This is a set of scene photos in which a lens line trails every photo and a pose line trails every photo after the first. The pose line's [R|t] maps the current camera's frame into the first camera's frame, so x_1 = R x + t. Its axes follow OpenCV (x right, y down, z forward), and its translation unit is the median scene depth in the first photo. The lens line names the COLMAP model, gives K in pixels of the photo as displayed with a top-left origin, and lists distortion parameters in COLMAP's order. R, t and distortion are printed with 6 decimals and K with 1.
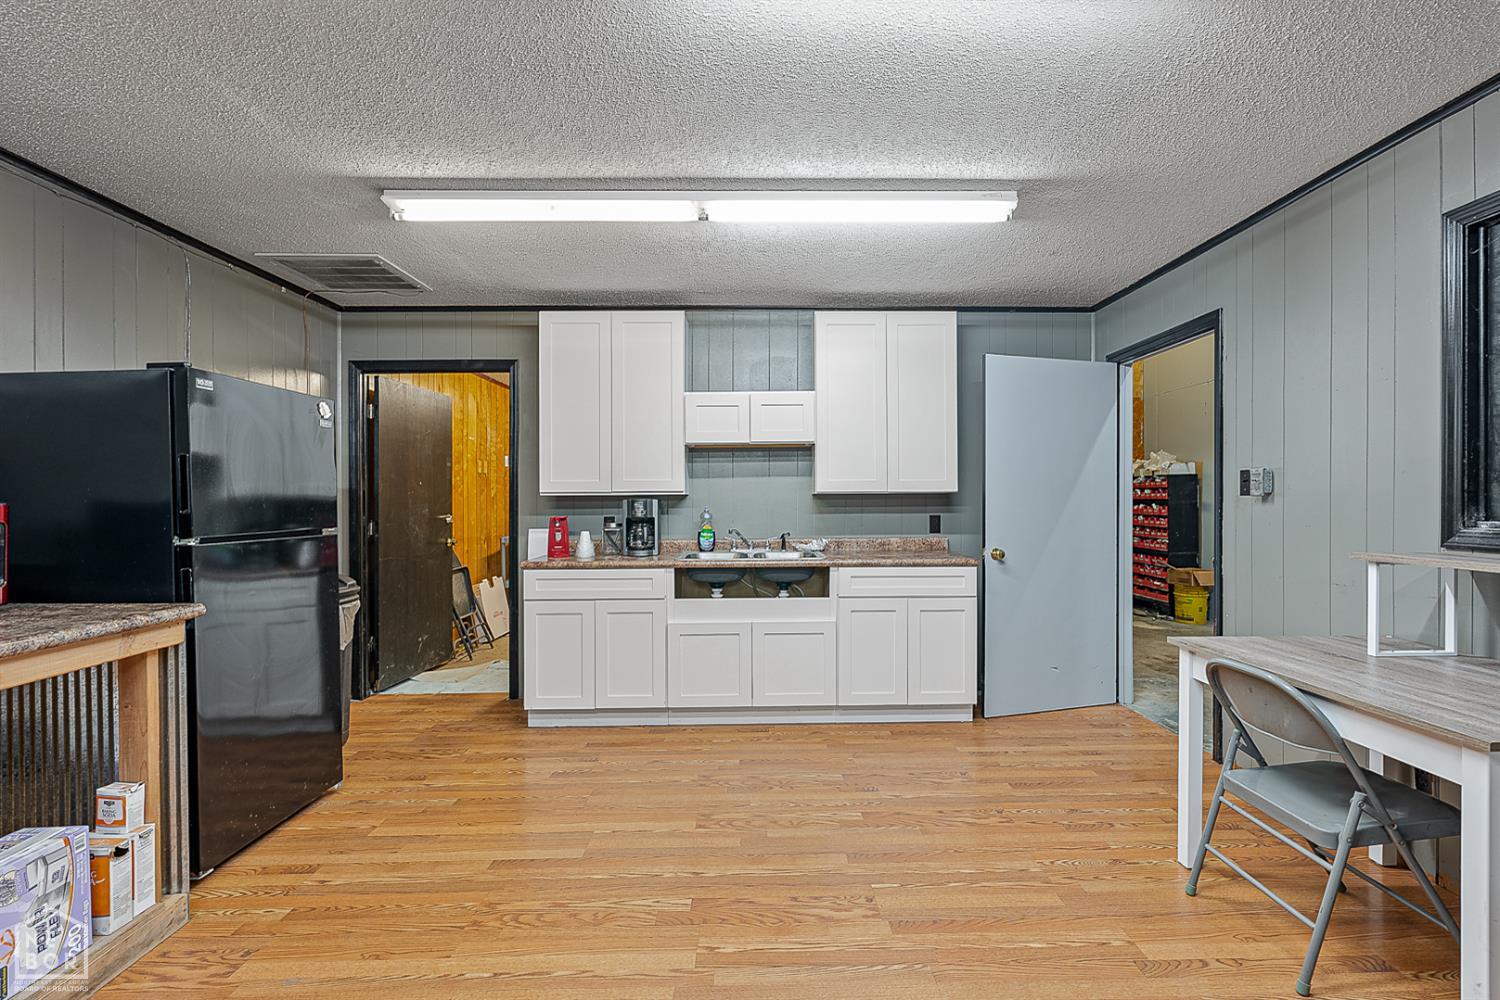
lens RADIAL K [[681.6, 0, 778.1], [0, 681.6, 495.4], [0, 0, 1]] dist [-0.001791, 0.000200]
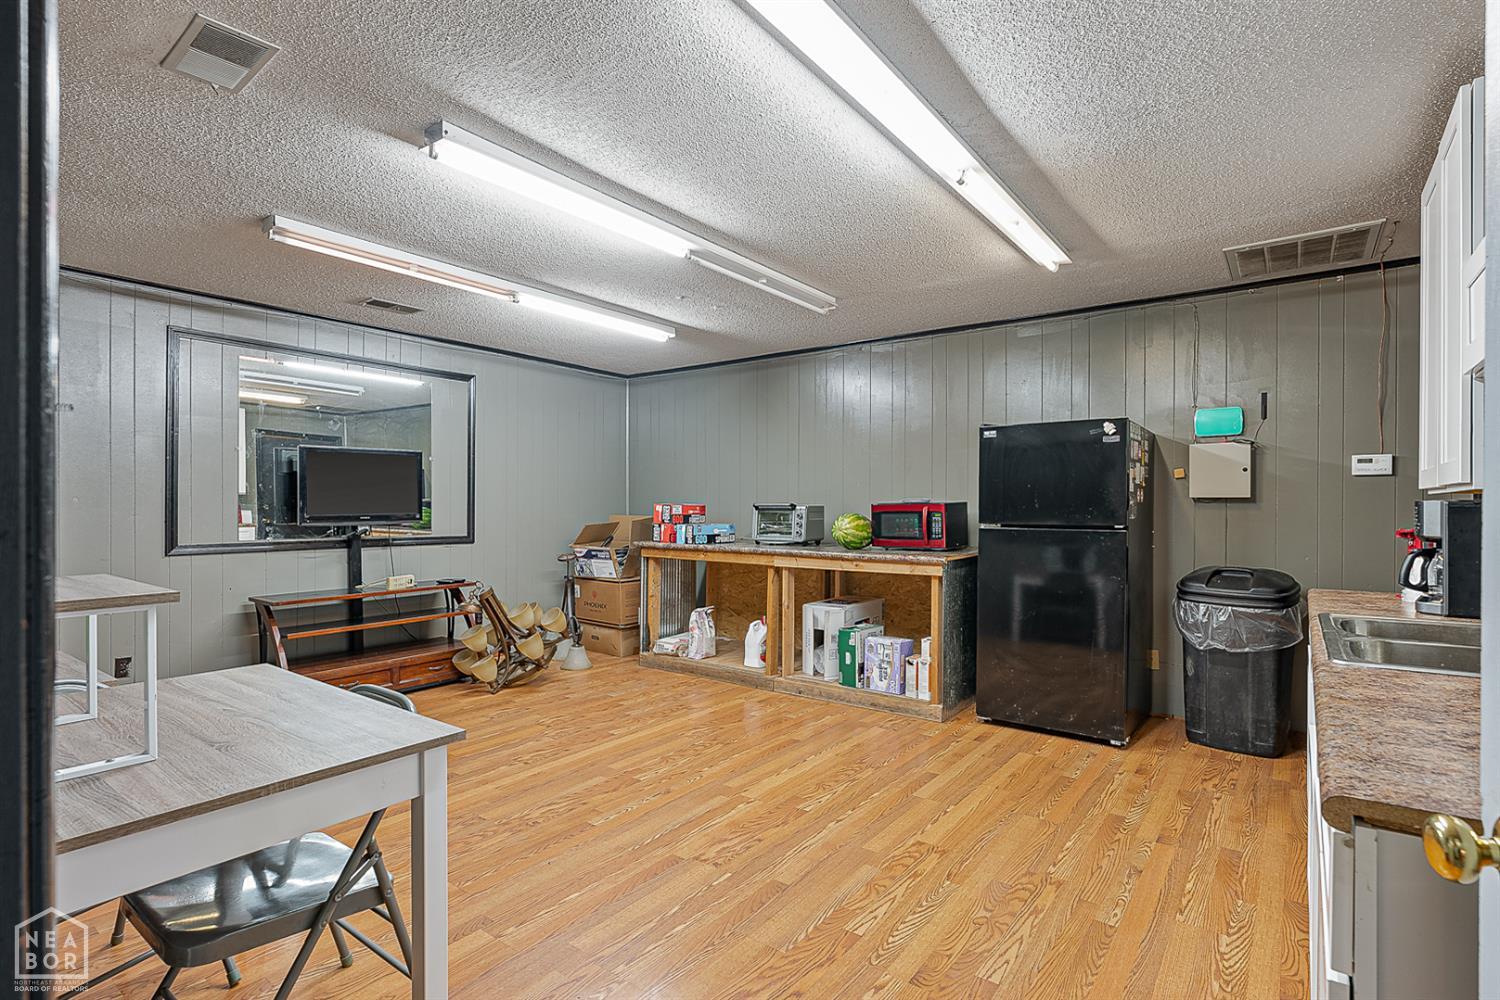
lens RADIAL K [[730.0, 0, 750.0], [0, 730.0, 500.0], [0, 0, 1]] dist [0.001970, 0.000193]
pose [[-0.624382, -0.001962, -0.781116, 0.931421], [0.001738, 0.999991, -0.003901, 0.009098], [0.781117, -0.003793, -0.624373, 1.621848]]
